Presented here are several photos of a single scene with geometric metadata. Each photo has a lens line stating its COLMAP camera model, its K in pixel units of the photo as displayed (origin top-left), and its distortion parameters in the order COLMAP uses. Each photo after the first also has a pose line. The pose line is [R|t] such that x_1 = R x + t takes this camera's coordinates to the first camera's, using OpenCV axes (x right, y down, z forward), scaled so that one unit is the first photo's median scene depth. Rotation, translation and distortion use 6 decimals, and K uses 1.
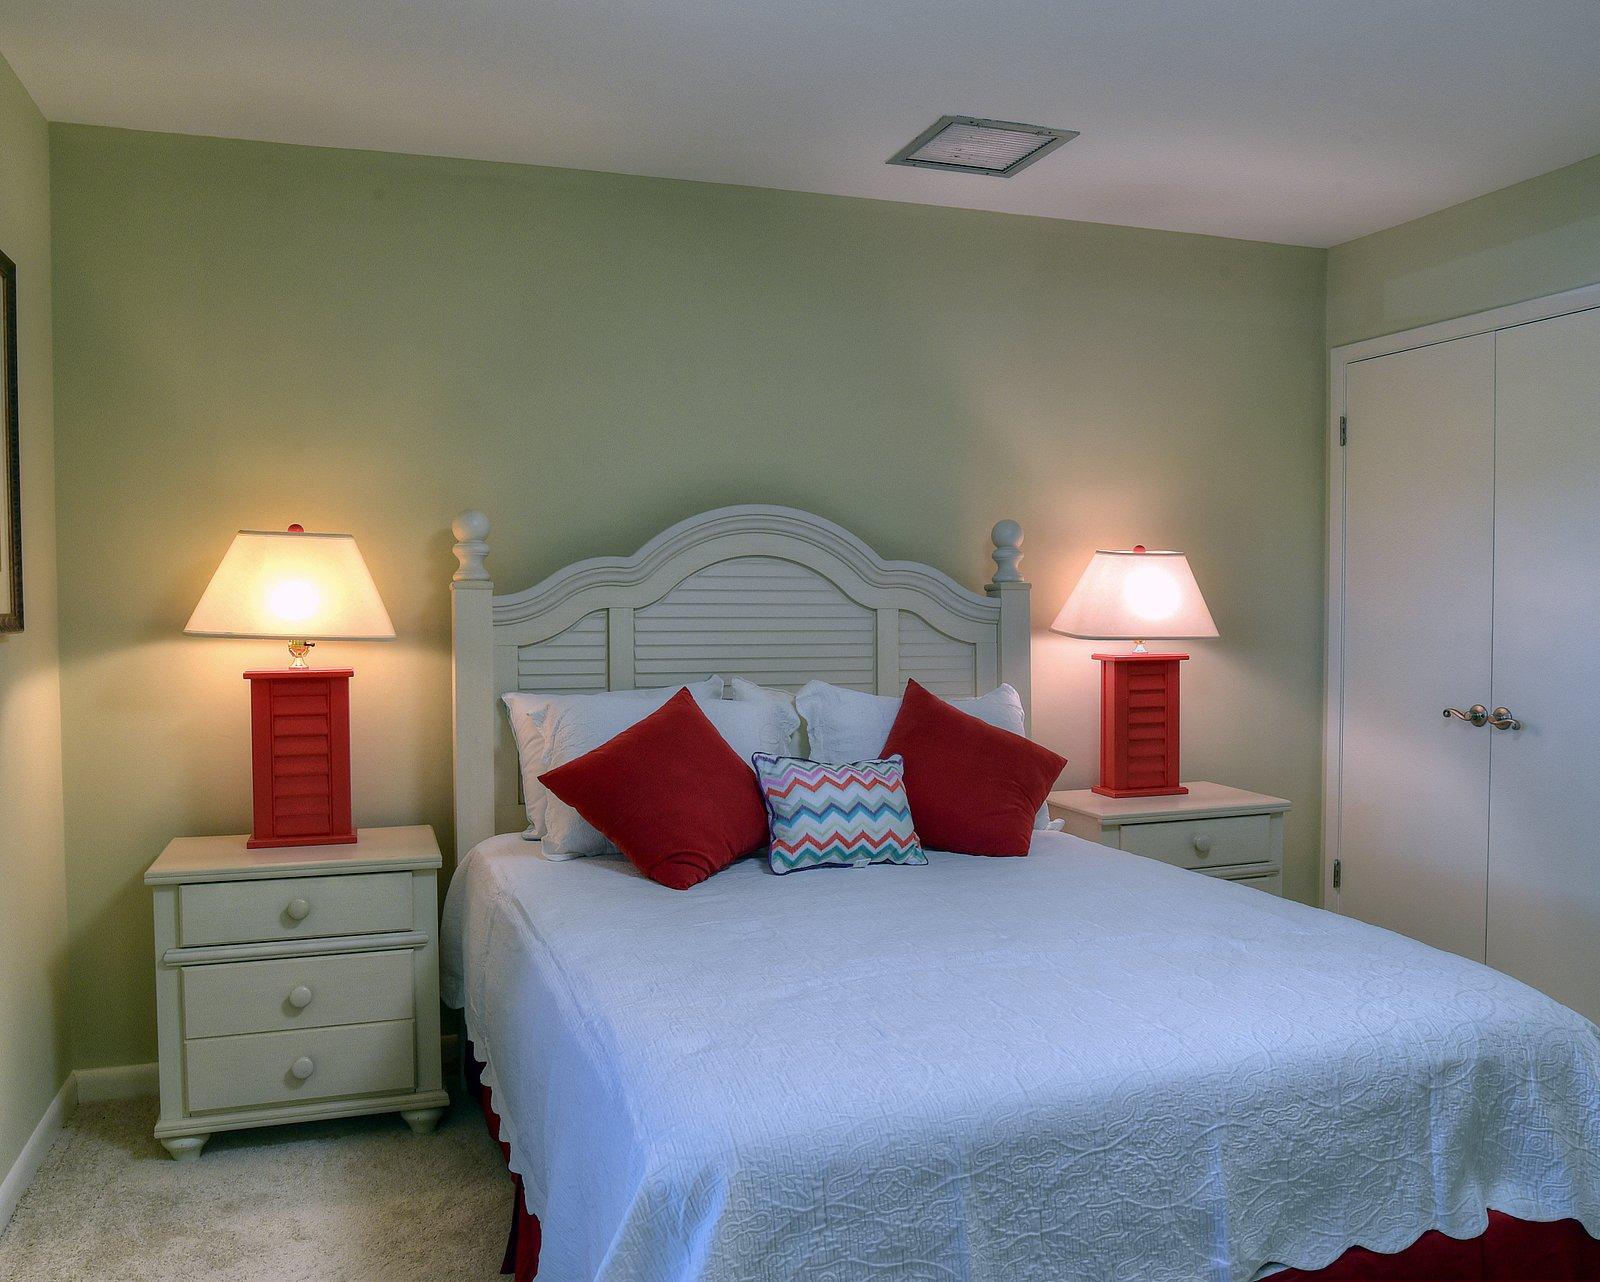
lens RADIAL K [[1321.6, 0, 849.7], [0, 1321.6, 609.0], [0, 0, 1]] dist [0.036130, -0.120832]
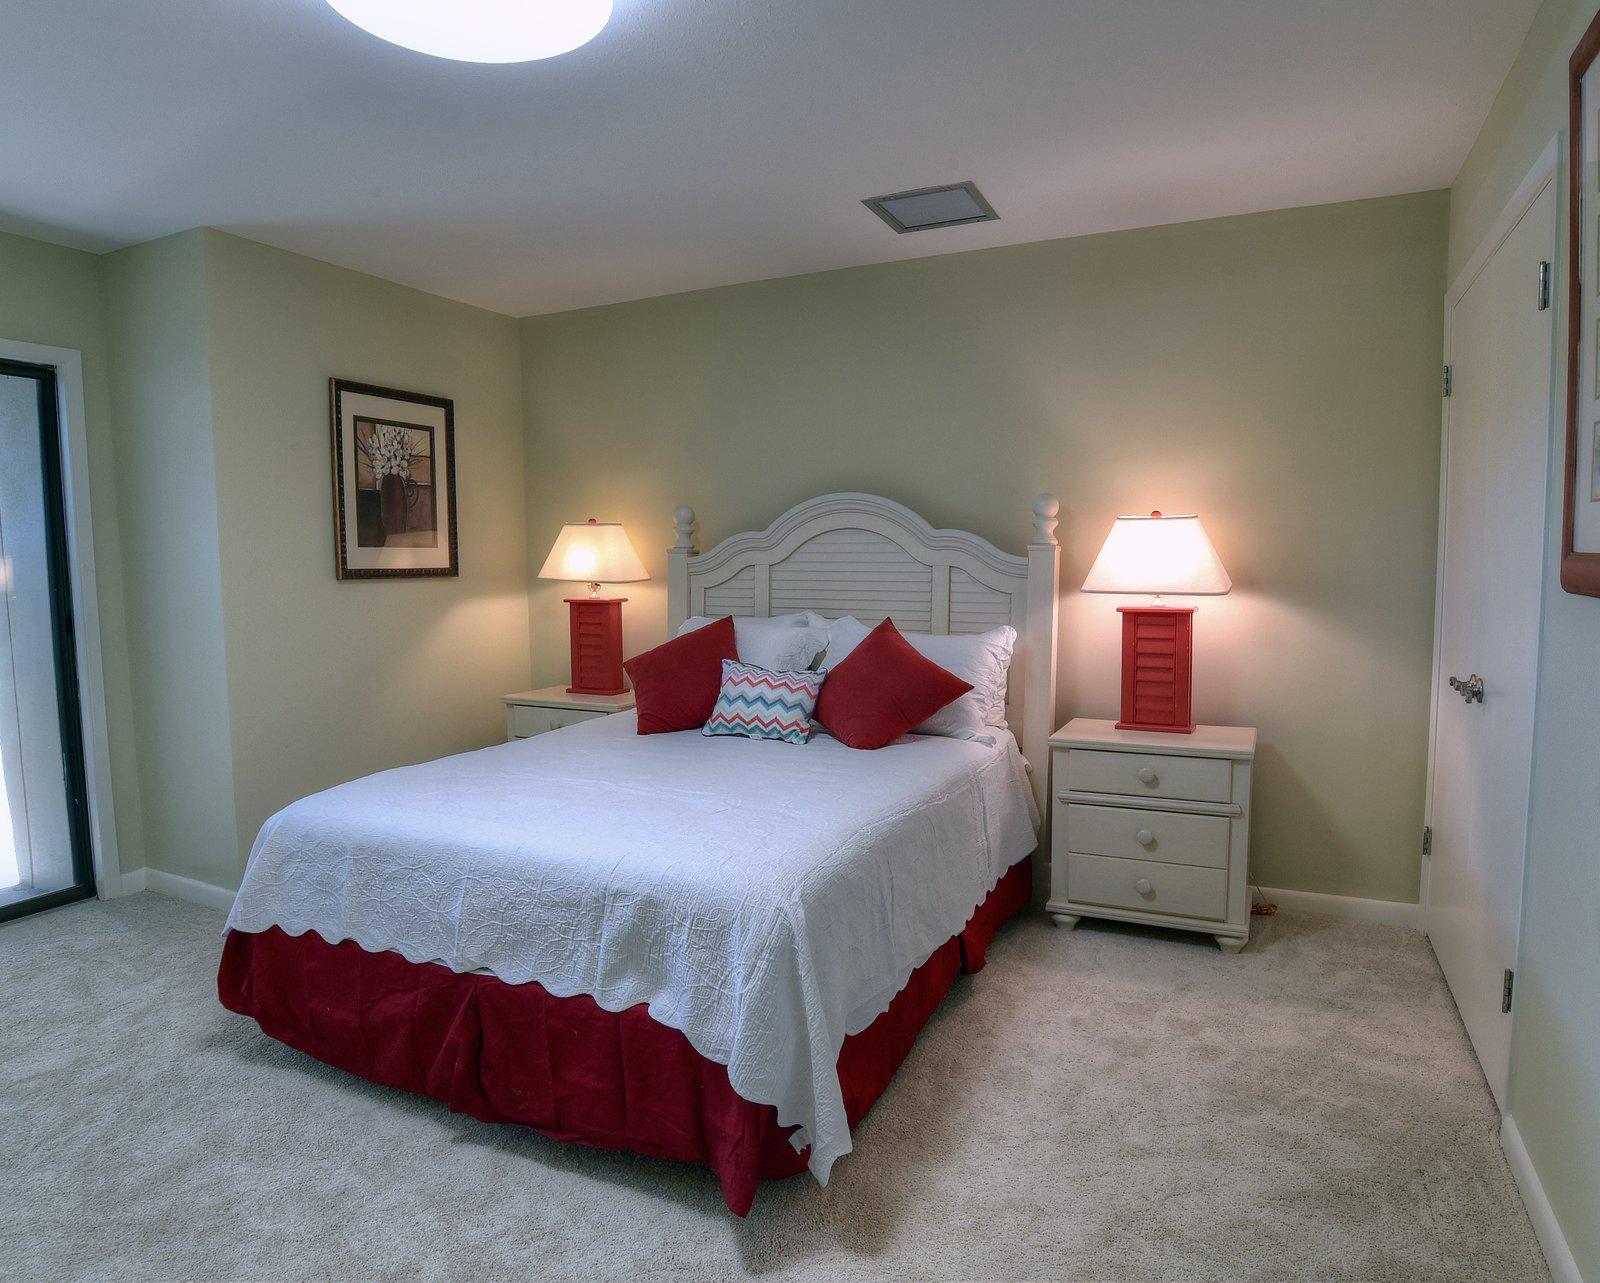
lens RADIAL K [[989.9, 0, 800.0], [0, 989.9, 641.5], [0, 0, 1]] dist [-0.075091, 0.025664]
pose [[0.696277, 0.058473, -0.715388, 0.689169], [-0.000489, 0.996715, 0.080992, -0.004647], [0.717773, -0.056043, 0.694018, 0.218380]]
